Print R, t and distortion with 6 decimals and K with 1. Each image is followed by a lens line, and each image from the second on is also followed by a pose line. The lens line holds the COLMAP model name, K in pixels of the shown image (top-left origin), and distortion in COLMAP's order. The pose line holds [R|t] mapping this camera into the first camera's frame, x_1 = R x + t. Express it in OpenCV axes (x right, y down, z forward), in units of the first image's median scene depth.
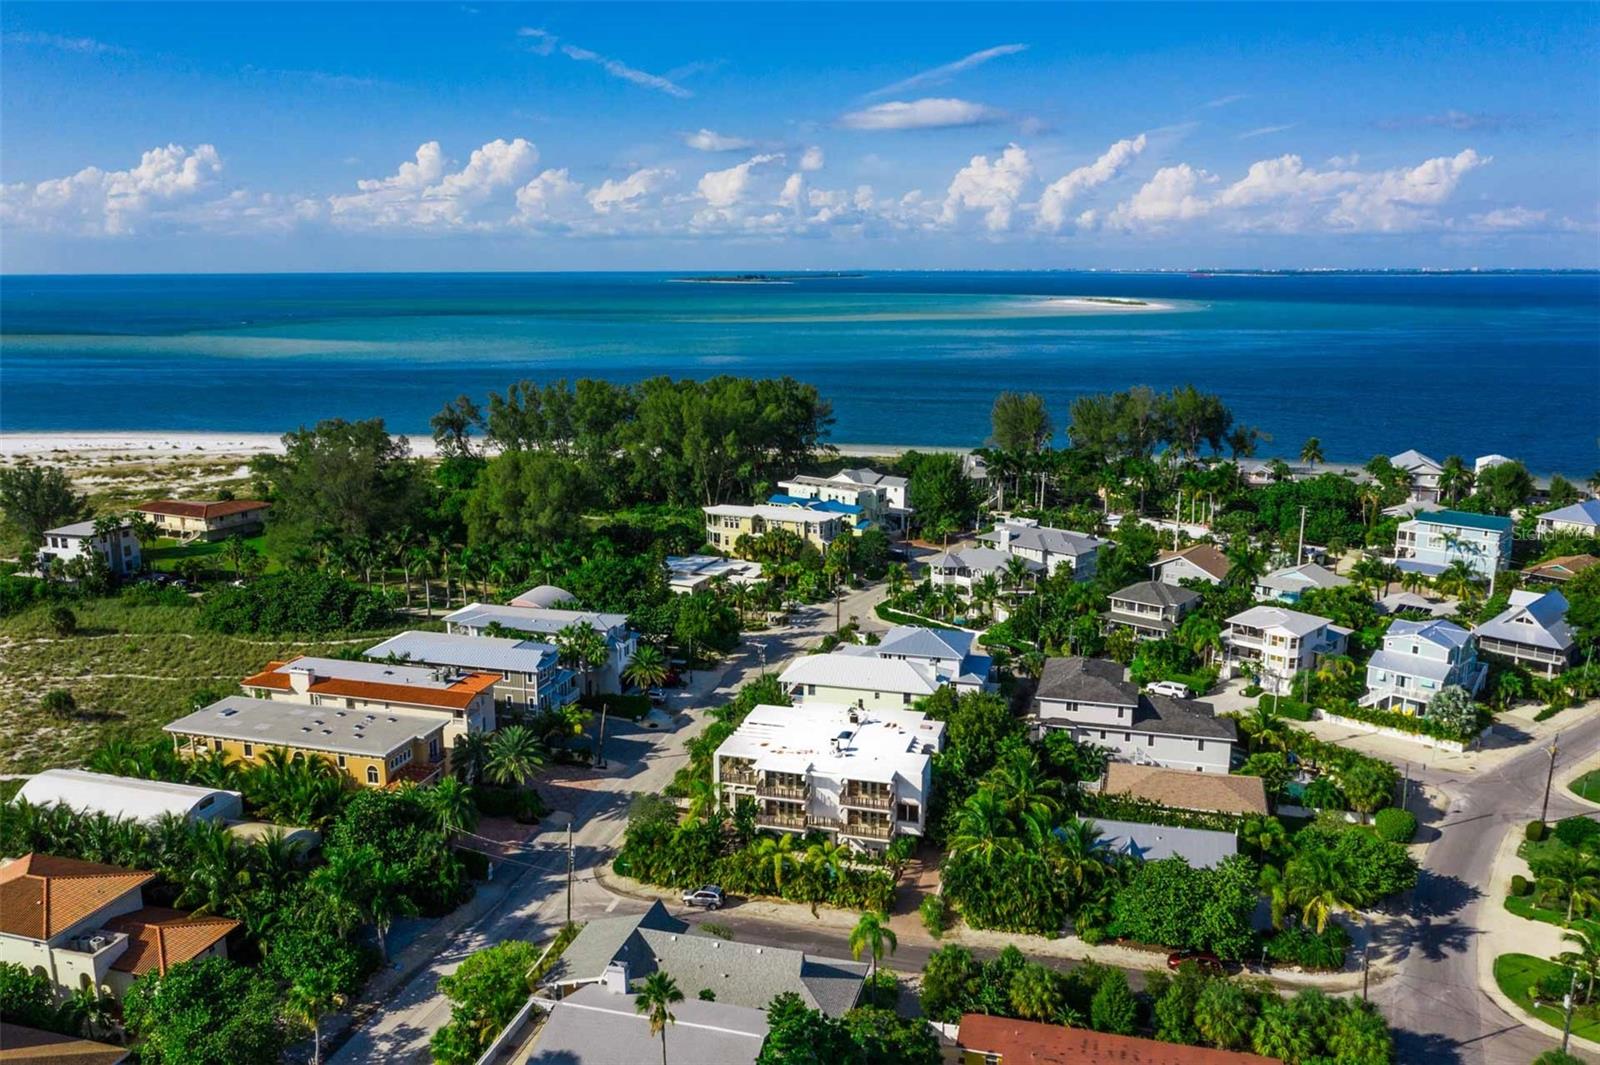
lens RADIAL K [[1260.9, 0, 798.7], [0, 1260.9, 527.6], [0, 0, 1]] dist [-0.015855, 0.007148]
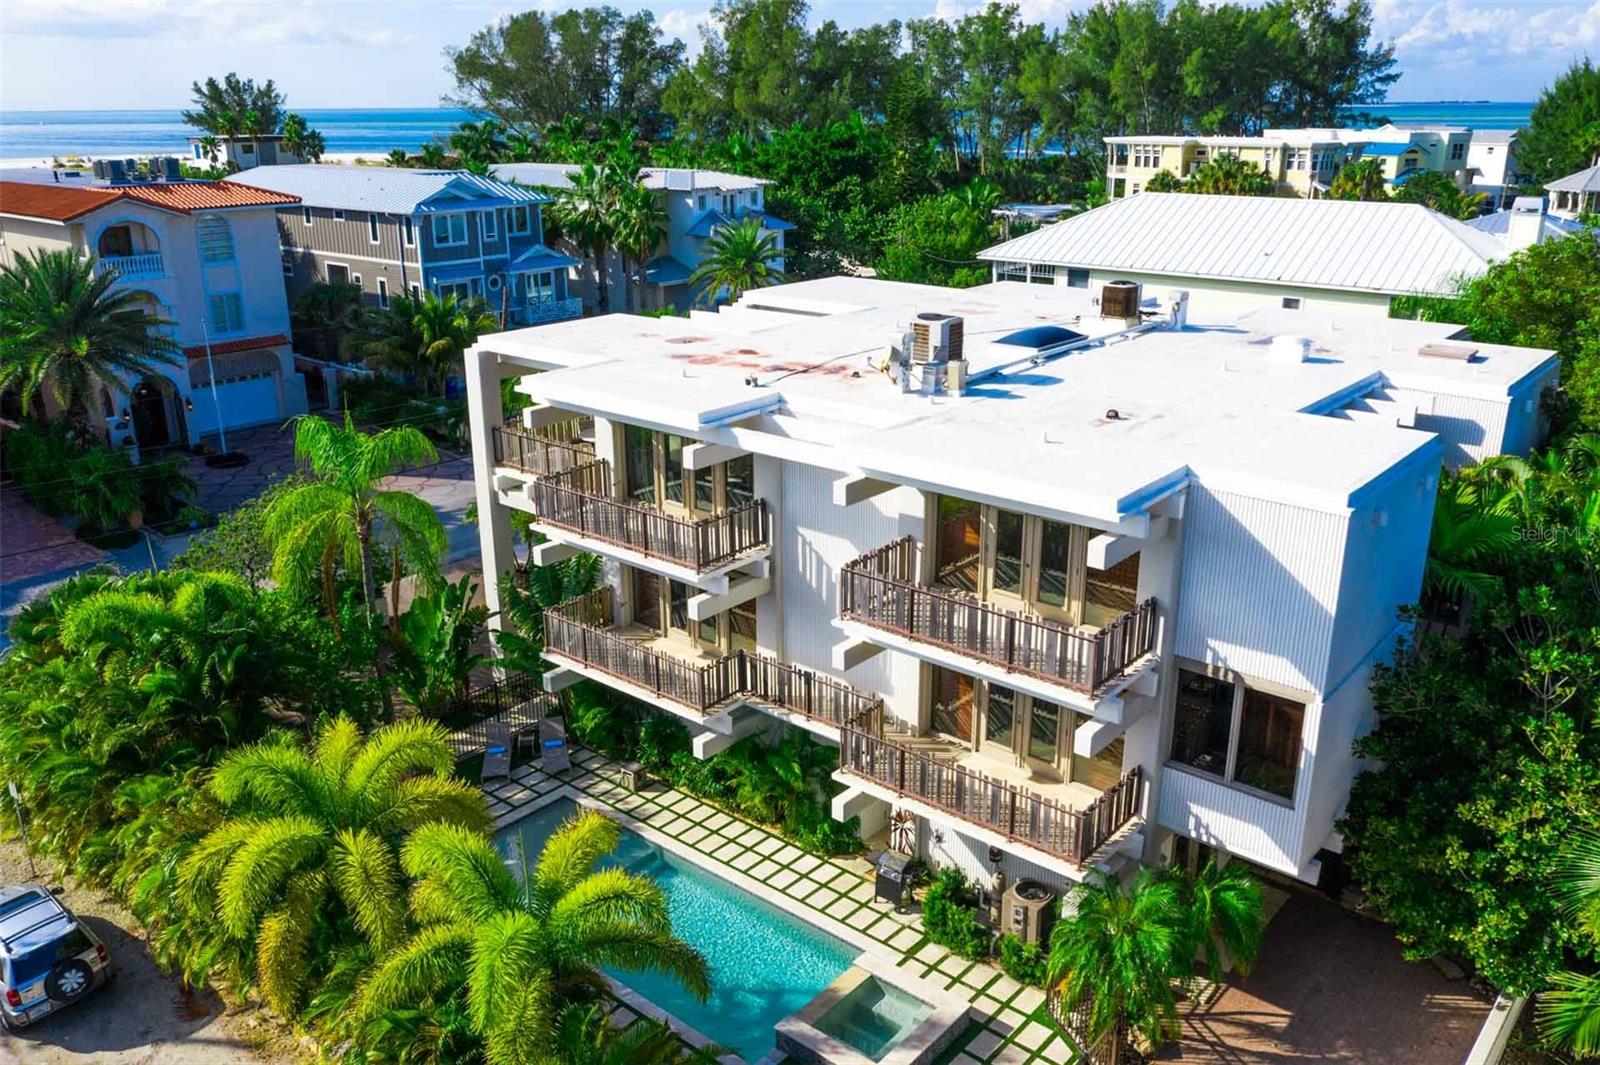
lens RADIAL K [[1260.9, 0, 798.7], [0, 1260.9, 527.6], [0, 0, 1]] dist [-0.015855, 0.007148]
pose [[0.907360, 0.130980, -0.399427, 0.083298], [-0.081649, 0.987034, 0.138190, 0.155174], [0.412348, -0.092775, 0.906290, 0.708679]]
